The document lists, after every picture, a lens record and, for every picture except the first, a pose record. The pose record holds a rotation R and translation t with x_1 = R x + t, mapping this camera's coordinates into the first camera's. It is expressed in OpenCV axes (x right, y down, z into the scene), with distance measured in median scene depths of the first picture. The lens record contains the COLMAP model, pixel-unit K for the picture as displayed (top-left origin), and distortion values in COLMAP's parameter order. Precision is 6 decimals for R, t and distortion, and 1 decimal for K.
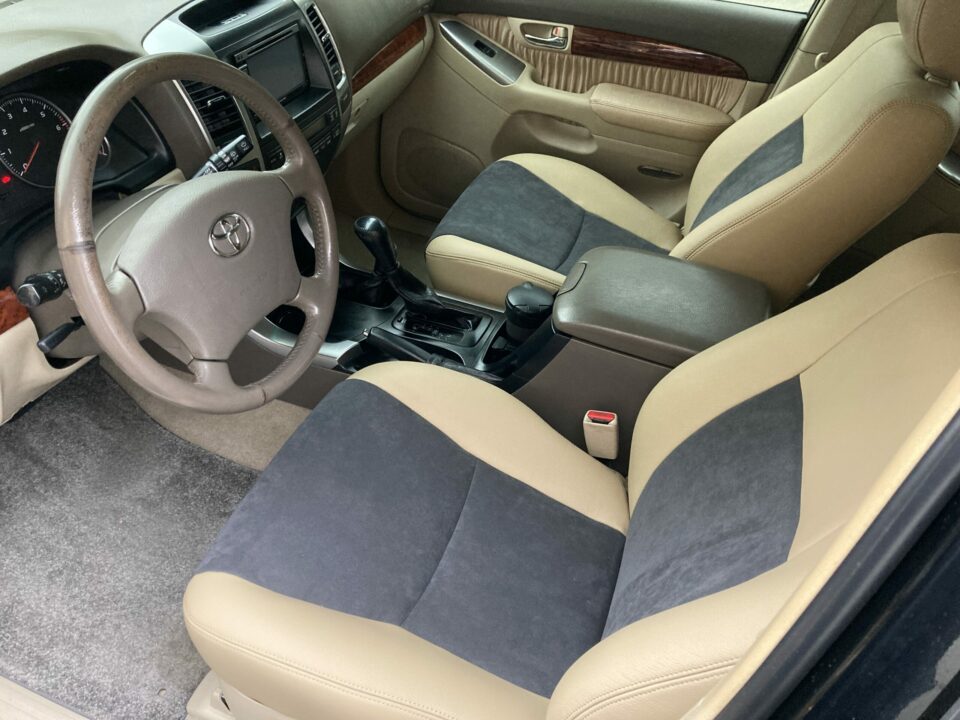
lens RADIAL K [[786.6, 0, 481.2], [0, 786.6, 349.0], [0, 0, 1]] dist [0.013620, 0.001843]
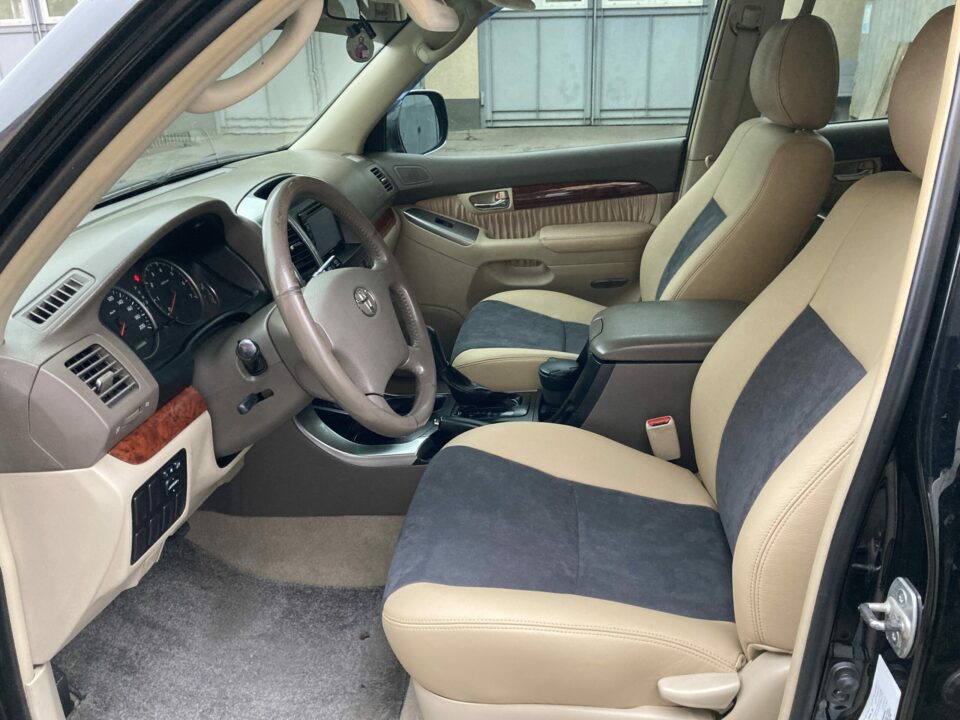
lens RADIAL K [[779.9, 0, 477.4], [0, 779.9, 354.1], [0, 0, 1]] dist [0.066495, -0.117852]
pose [[0.962434, -0.231281, 0.142232, -0.207828], [0.263504, 0.921941, -0.283885, 0.206899], [-0.065472, 0.310699, 0.948251, -0.113049]]
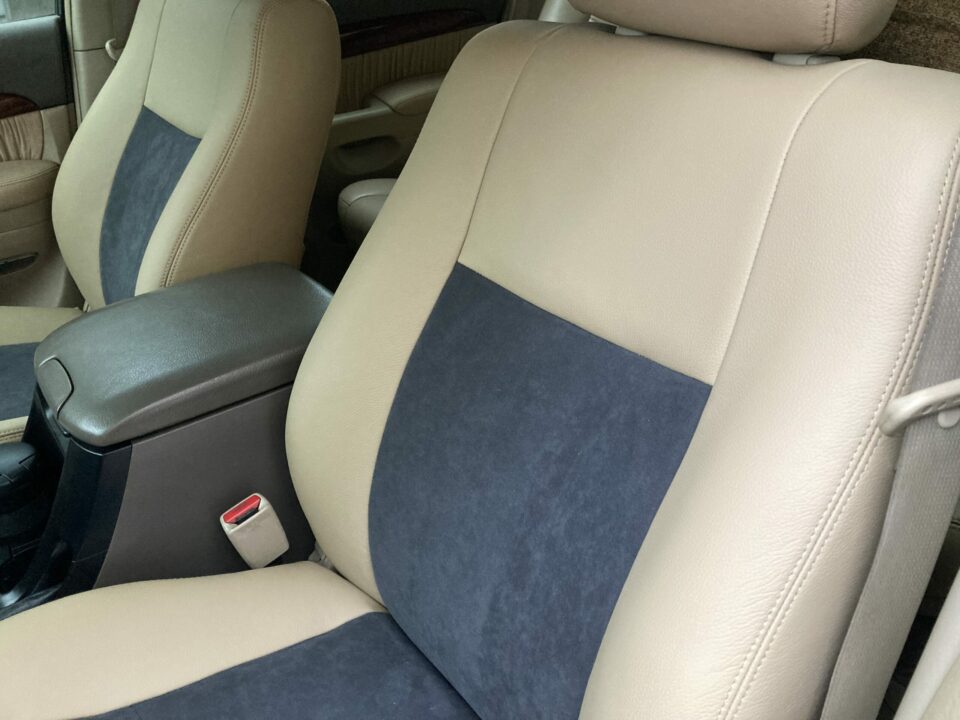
lens RADIAL K [[786.6, 0, 481.2], [0, 786.6, 349.0], [0, 0, 1]] dist [0.013620, 0.001843]
pose [[0.528800, -0.518478, 0.671976, -0.098282], [0.599340, 0.788702, 0.136900, 0.005905], [-0.600968, 0.330349, 0.727810, 0.271462]]
